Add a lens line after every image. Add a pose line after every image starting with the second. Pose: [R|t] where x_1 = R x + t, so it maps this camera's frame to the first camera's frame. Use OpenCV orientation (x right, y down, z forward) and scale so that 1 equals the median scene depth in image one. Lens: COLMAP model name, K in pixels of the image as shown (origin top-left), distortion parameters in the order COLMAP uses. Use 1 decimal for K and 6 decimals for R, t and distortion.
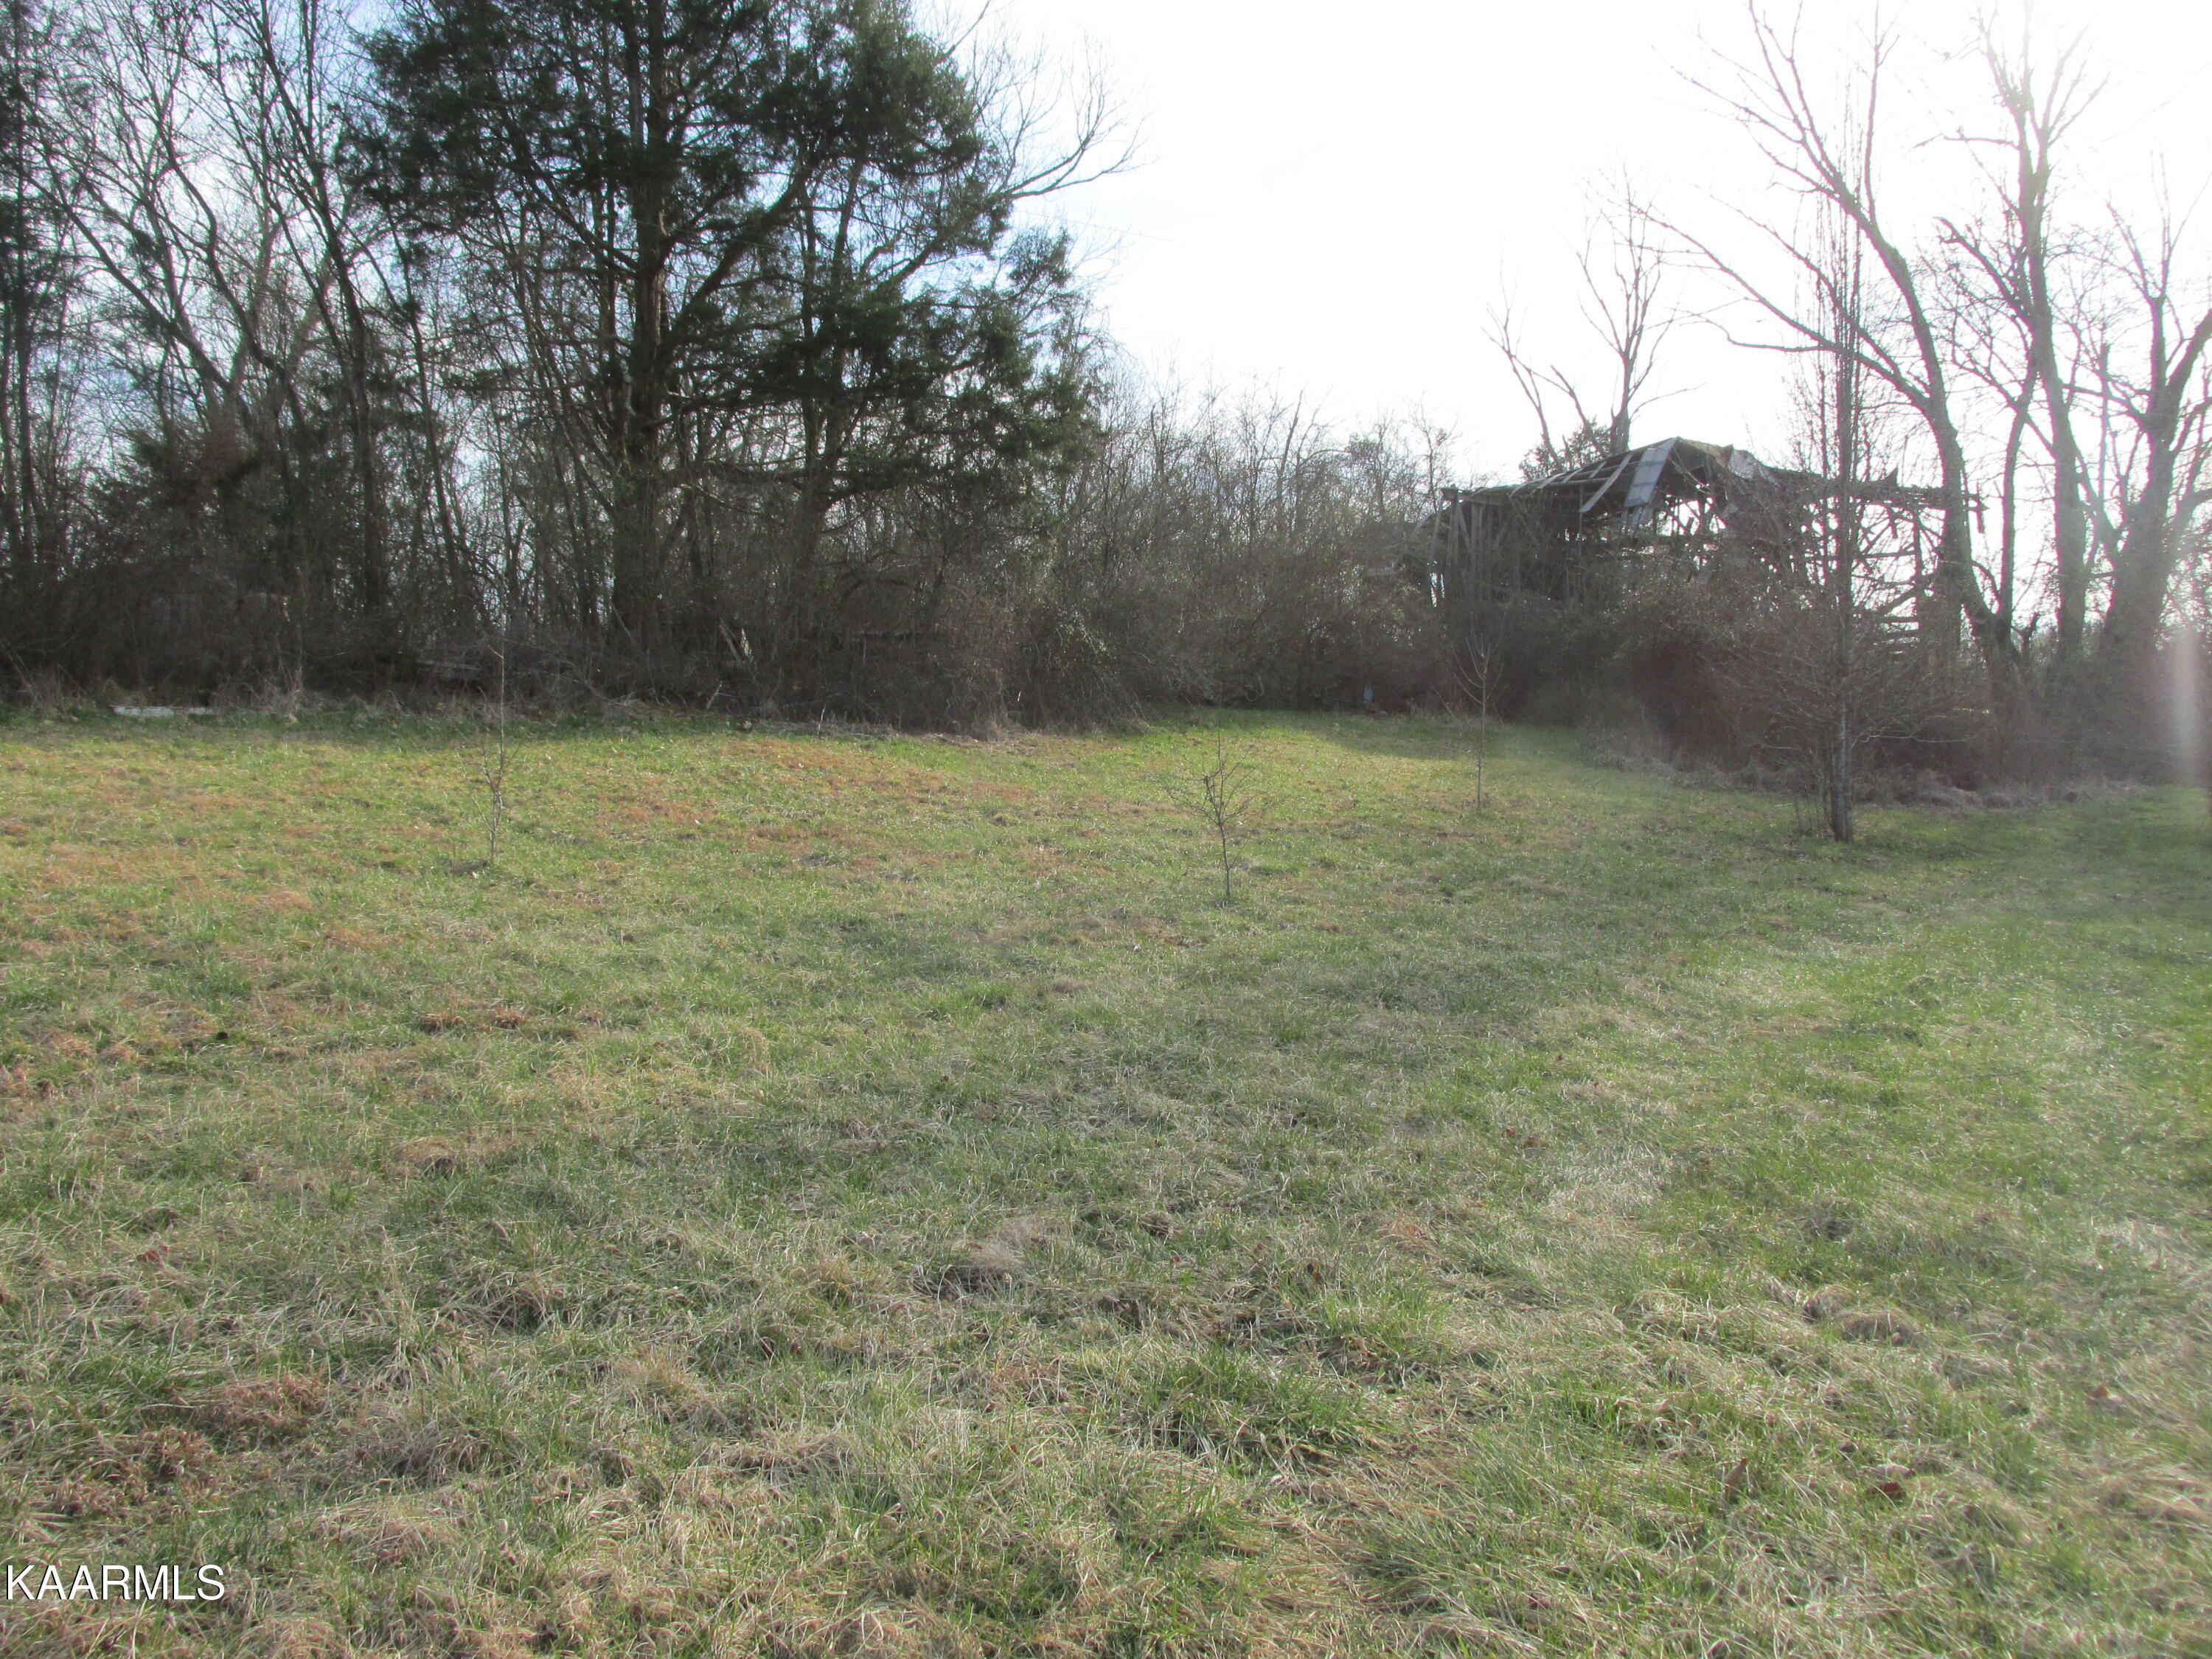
lens RADIAL K [[1828.0, 0, 1106.0], [0, 1828.0, 829.5], [0, 0, 1]] dist [-0.008776, -0.005871]
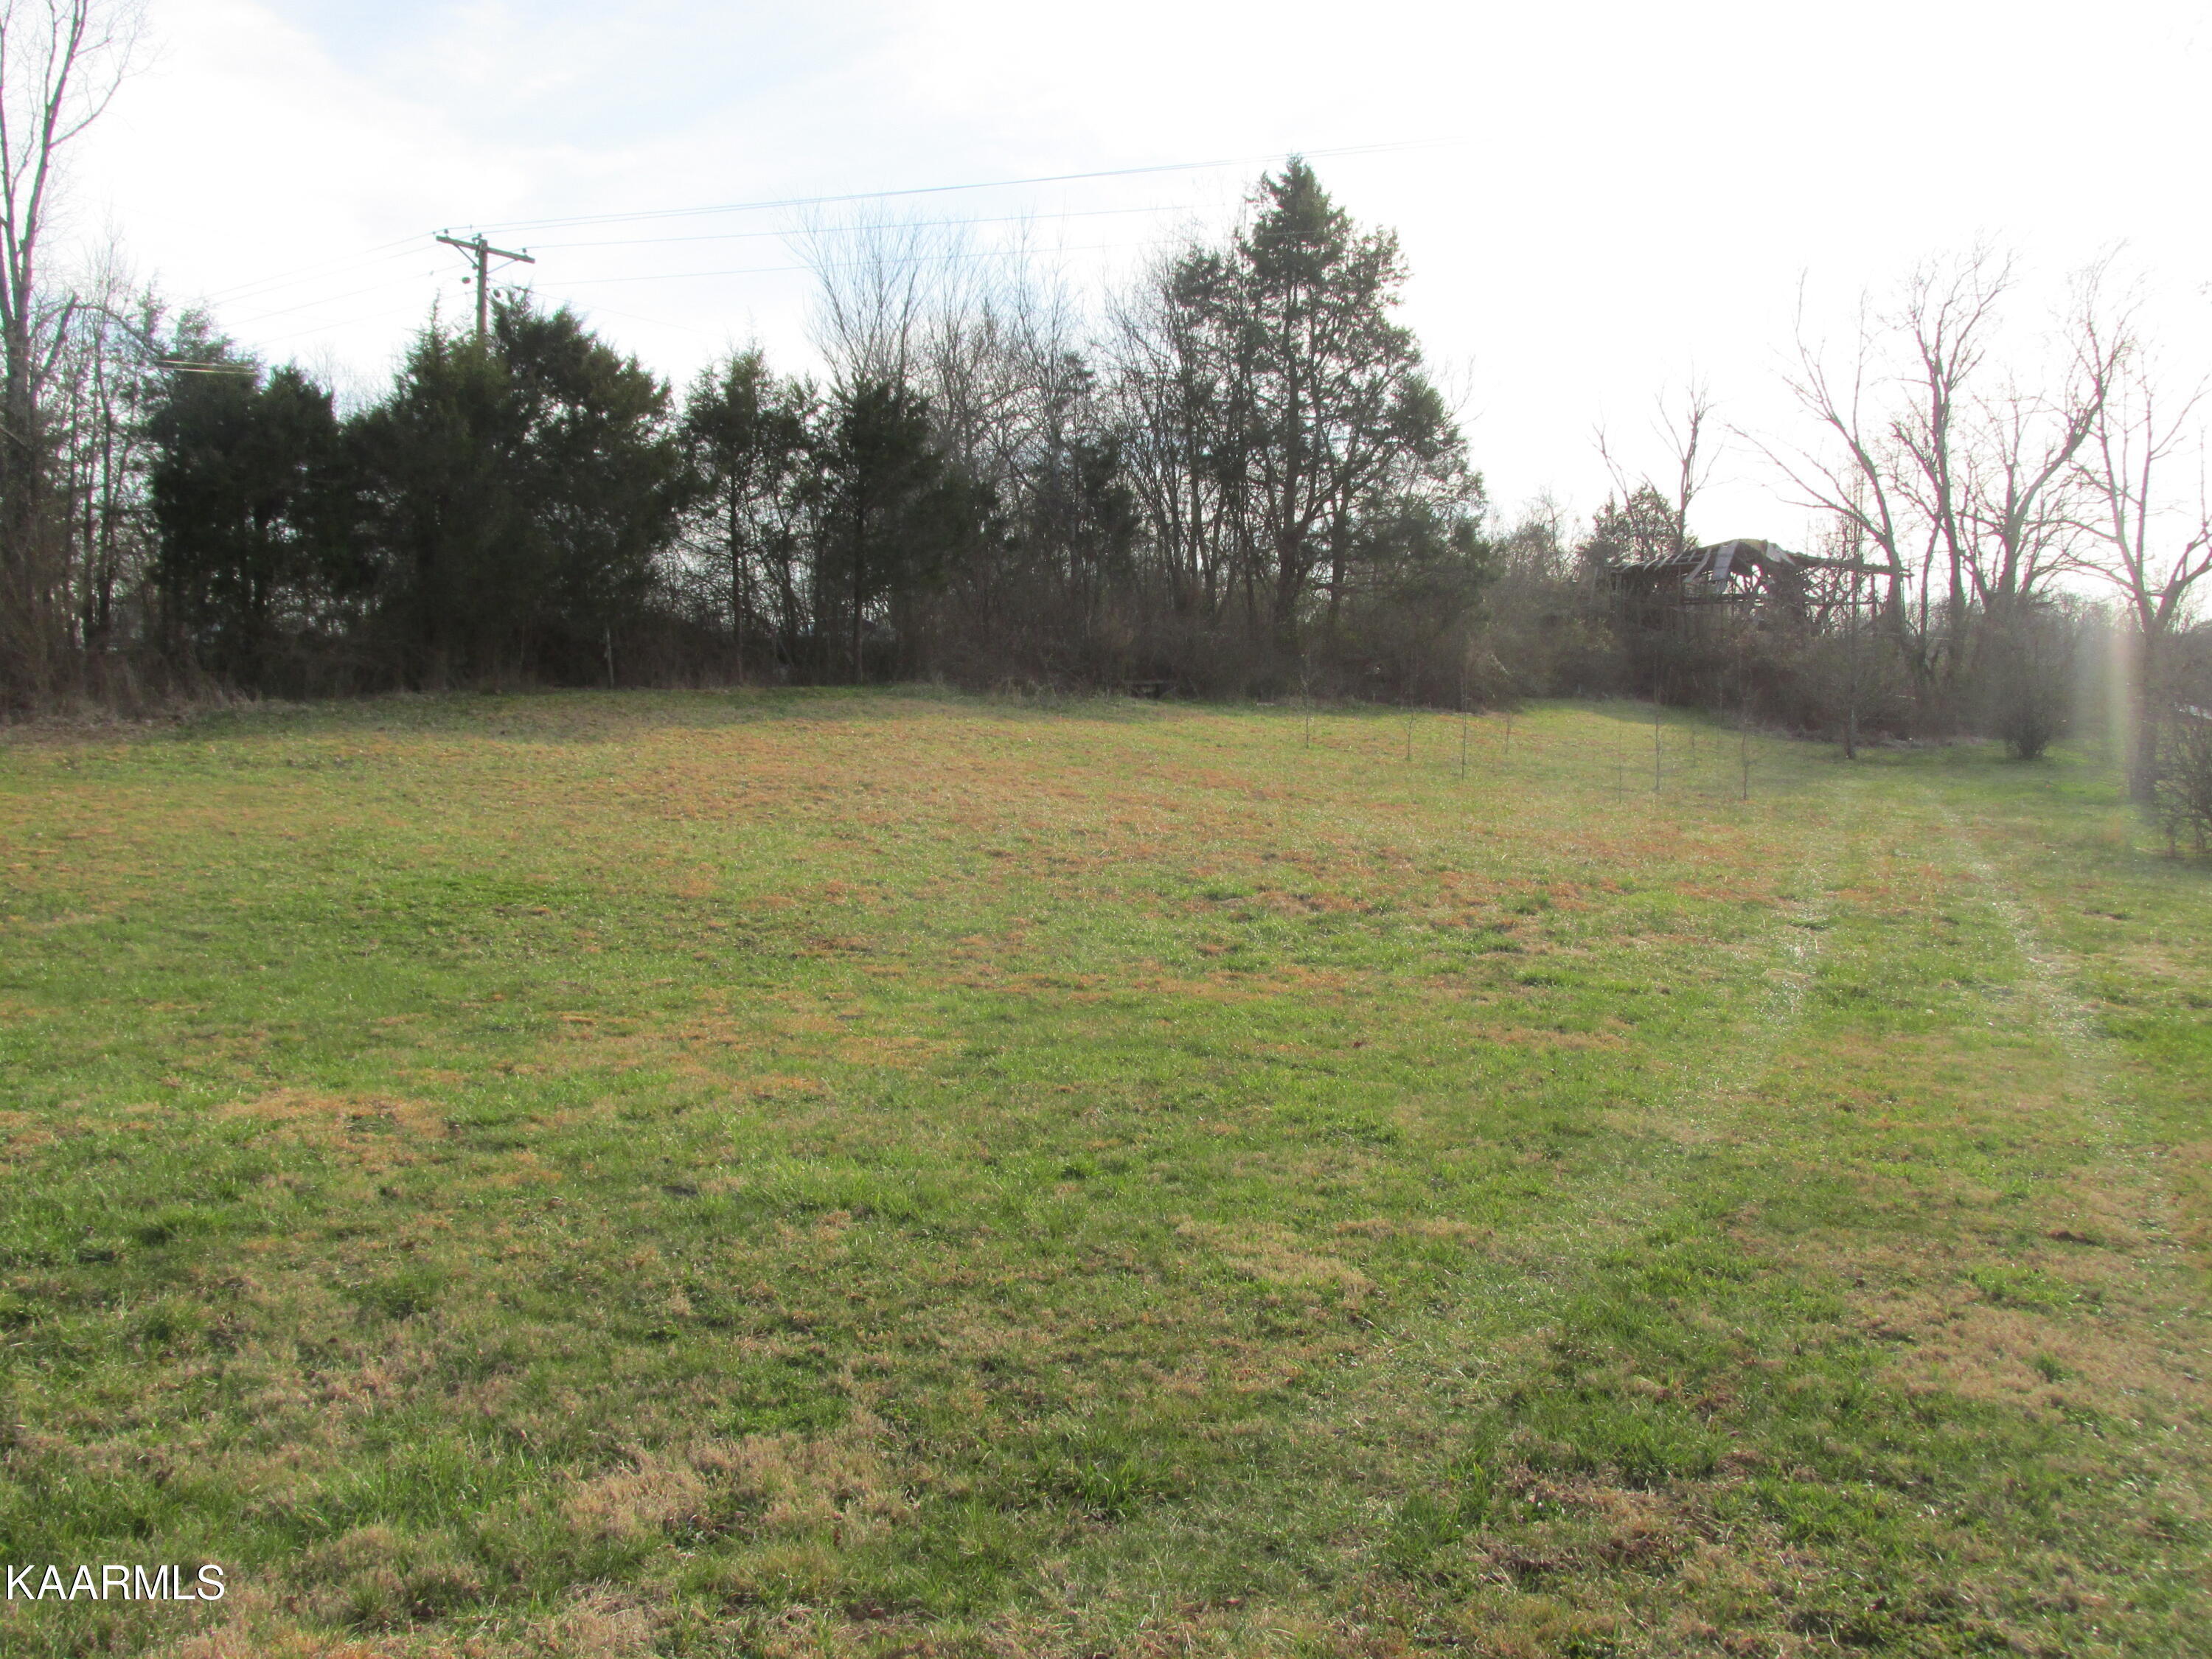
lens RADIAL K [[1828.0, 0, 1106.0], [0, 1828.0, 829.5], [0, 0, 1]] dist [-0.008776, -0.005871]
pose [[0.999406, 0.003559, 0.034265, -0.350676], [-0.004252, 0.999788, 0.020170, 0.028634], [-0.034186, -0.020304, 0.999209, -0.726565]]
